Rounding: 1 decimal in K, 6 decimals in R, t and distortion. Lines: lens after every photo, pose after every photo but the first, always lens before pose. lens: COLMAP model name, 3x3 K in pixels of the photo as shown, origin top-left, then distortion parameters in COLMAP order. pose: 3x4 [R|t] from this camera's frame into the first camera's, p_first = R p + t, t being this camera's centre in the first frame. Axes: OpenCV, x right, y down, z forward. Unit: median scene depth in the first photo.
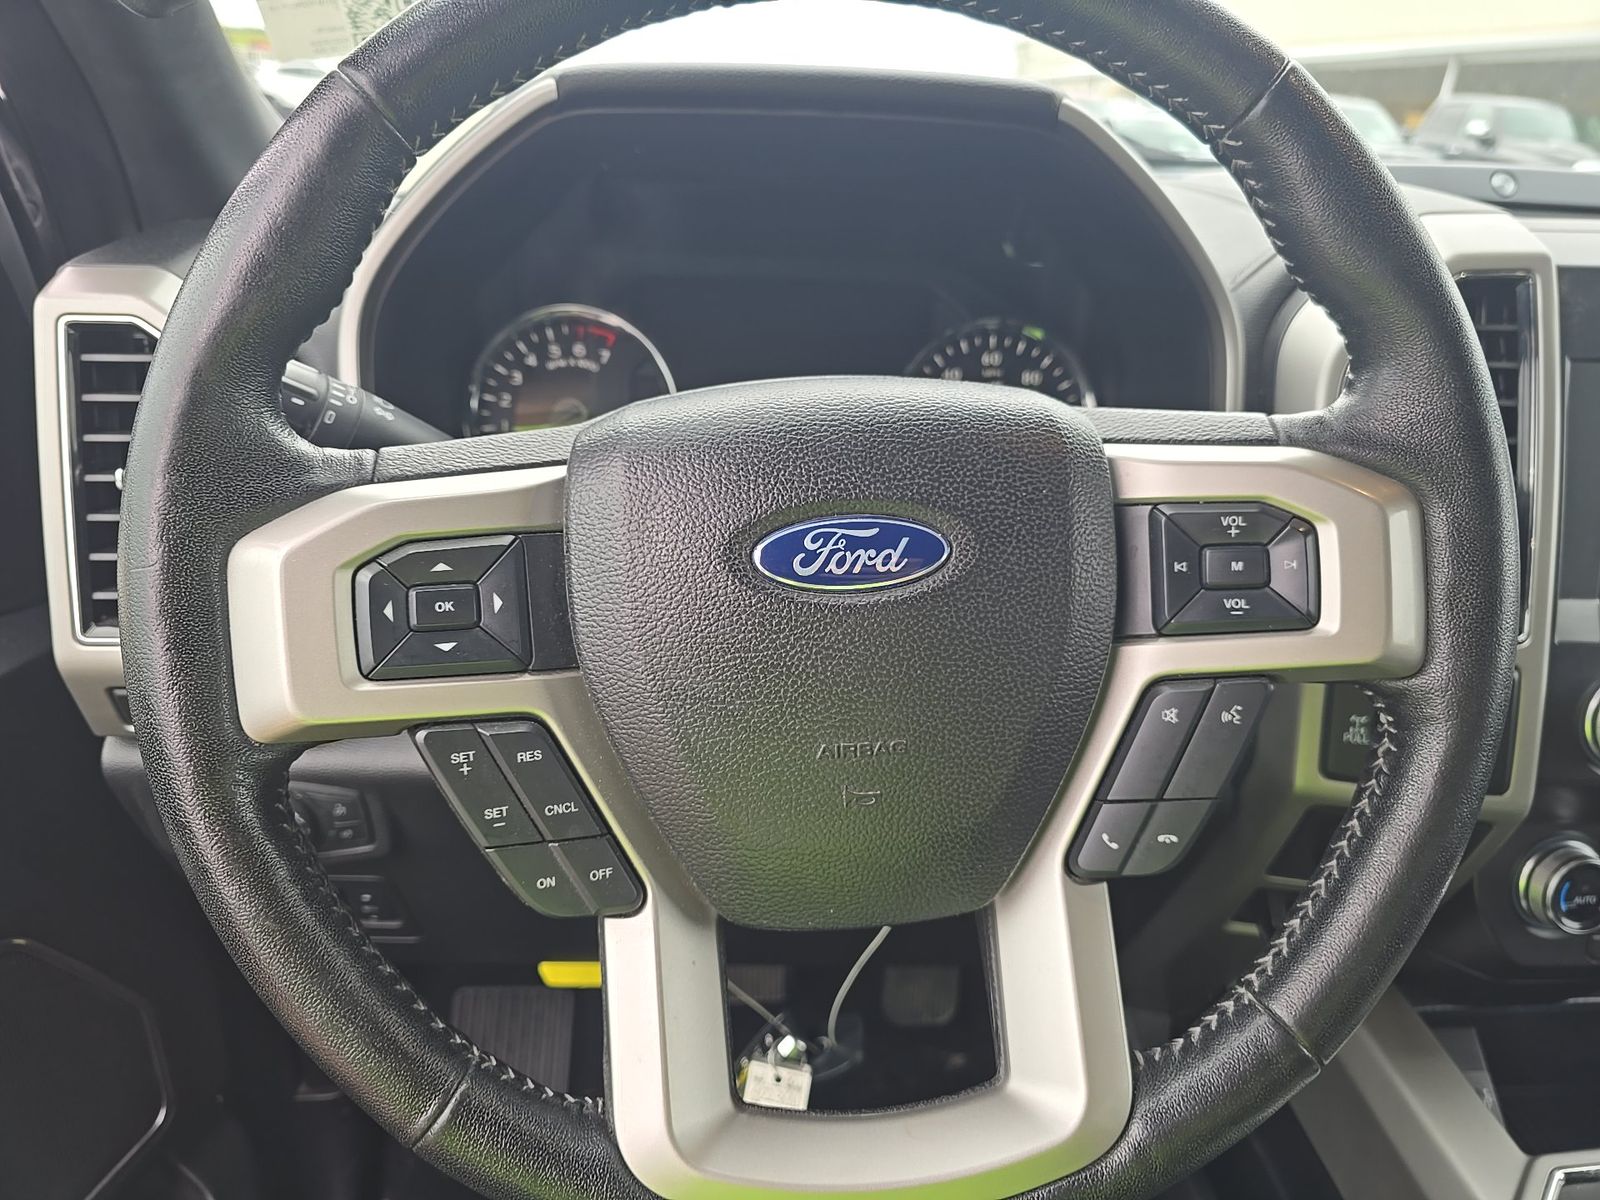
lens RADIAL K [[1094.1, 0, 800.0], [0, 1094.1, 600.0], [0, 0, 1]] dist [0.019700, -0.043742]
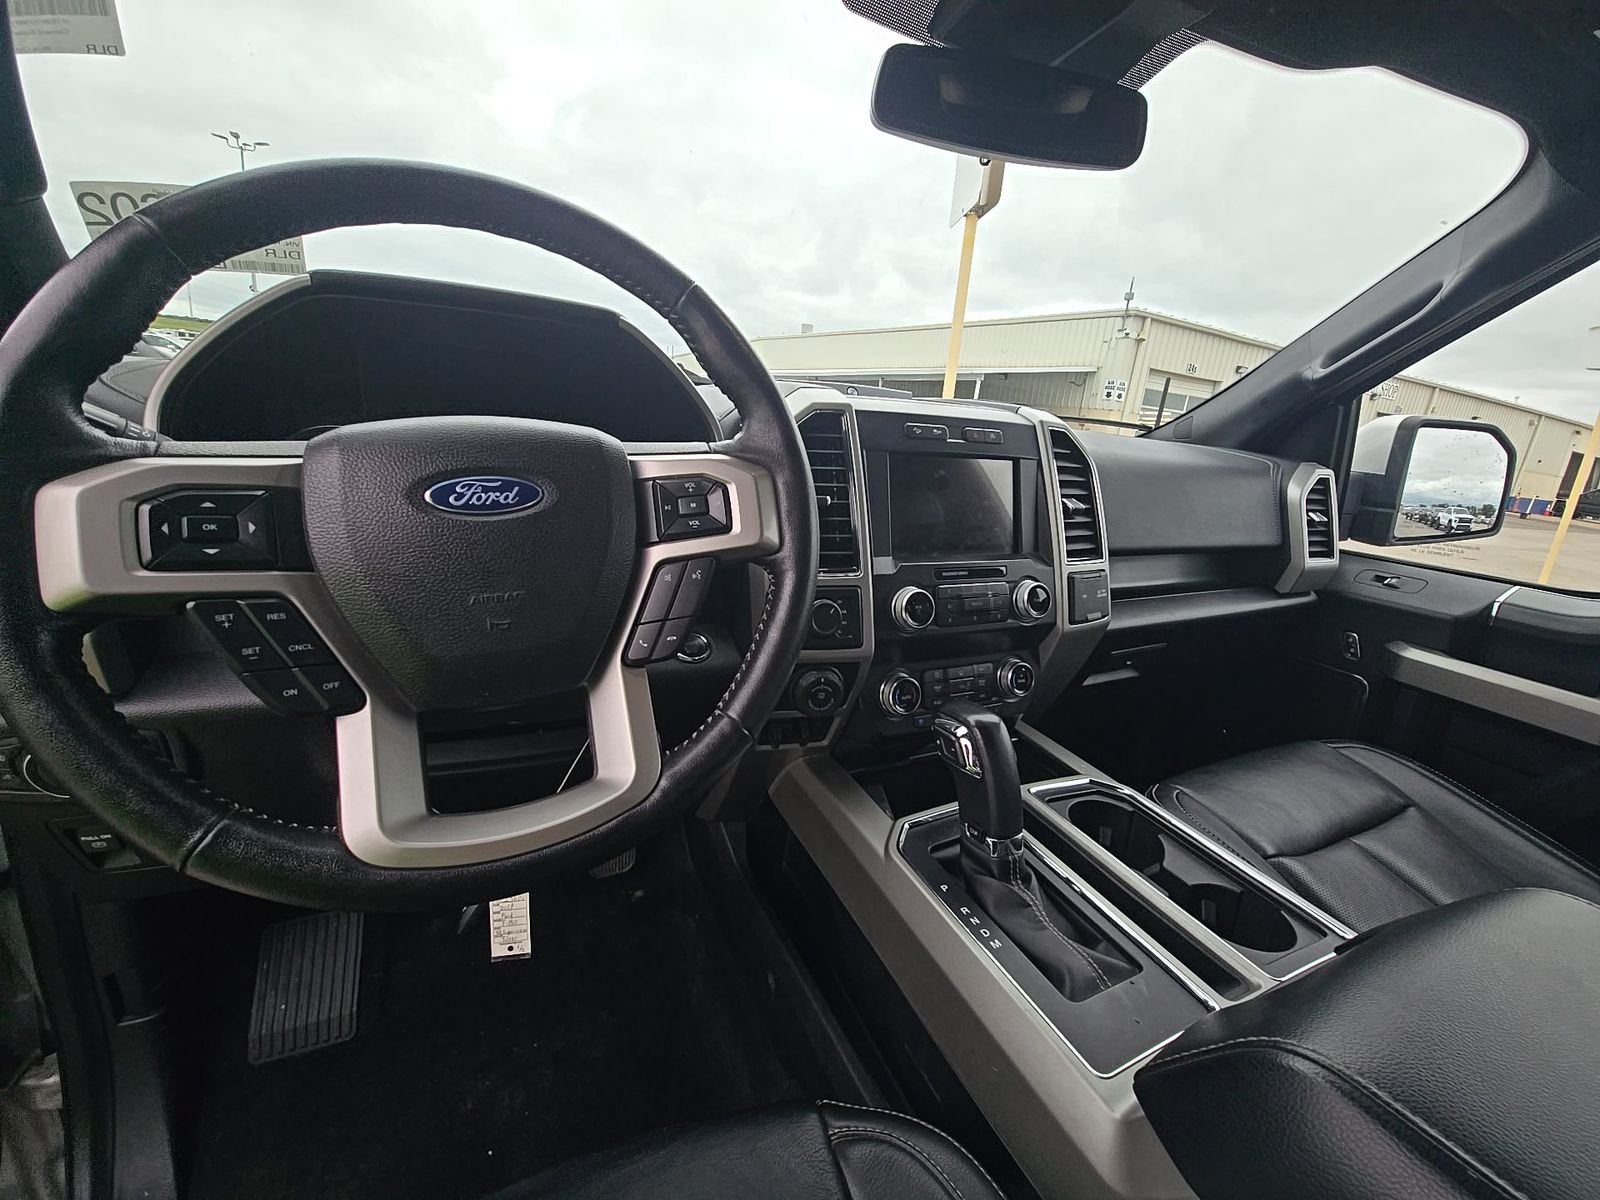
lens RADIAL K [[629.1, 0, 801.4], [0, 629.1, 565.0], [0, 0, 1]] dist [-0.003538, -0.000472]
pose [[0.919641, -0.055633, 0.388799, 0.116462], [0.106812, 0.988033, -0.111270, 0.248541], [-0.377956, 0.143857, 0.914579, -0.176773]]
